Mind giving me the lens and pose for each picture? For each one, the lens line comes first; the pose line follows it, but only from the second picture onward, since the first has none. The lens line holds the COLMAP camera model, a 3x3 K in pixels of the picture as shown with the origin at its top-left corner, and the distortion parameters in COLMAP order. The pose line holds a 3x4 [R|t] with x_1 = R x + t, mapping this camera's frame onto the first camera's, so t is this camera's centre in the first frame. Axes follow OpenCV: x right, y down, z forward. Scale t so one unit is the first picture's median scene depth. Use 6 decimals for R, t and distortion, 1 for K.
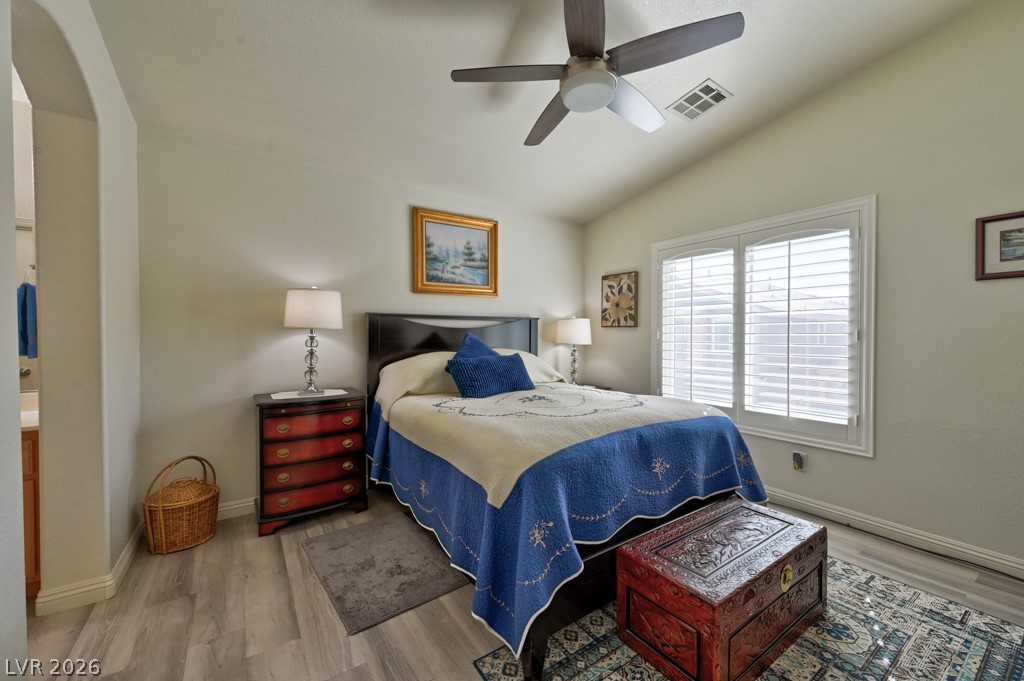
lens RADIAL K [[402.2, 0, 517.5], [0, 402.2, 340.2], [0, 0, 1]] dist [-0.001863, 0.000127]
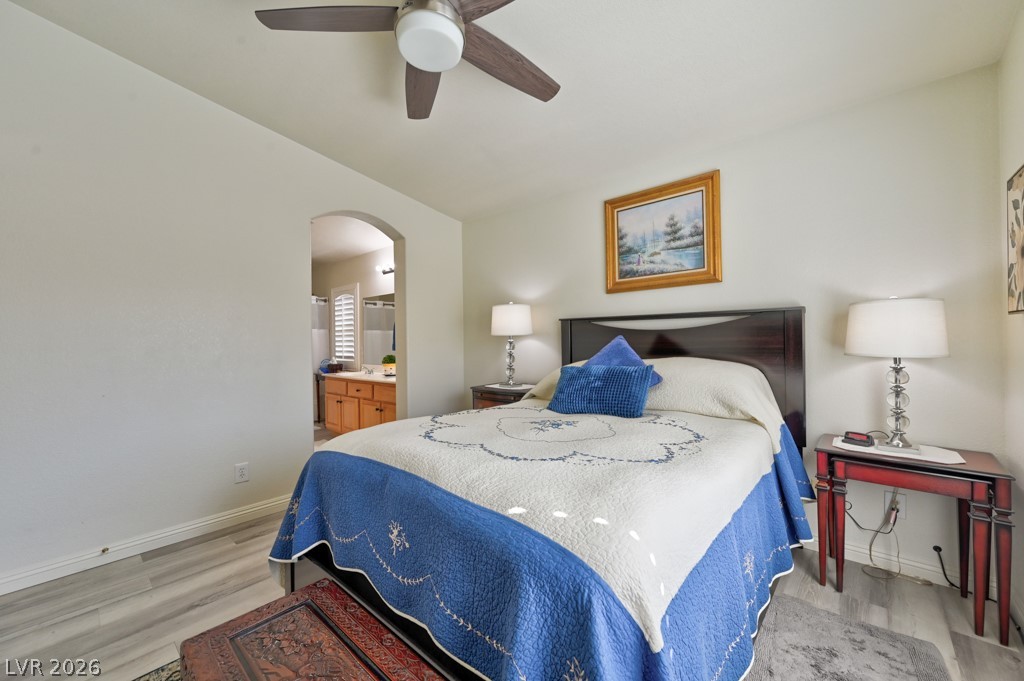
lens RADIAL K [[402.2, 0, 515.4], [0, 402.2, 340.5], [0, 0, 1]] dist [-0.001863, 0.000127]
pose [[0.248392, -0.000376, -0.968660, 0.735286], [0.000611, 1.000000, -0.000231, -0.012260], [0.968659, -0.000534, 0.248392, 0.707231]]
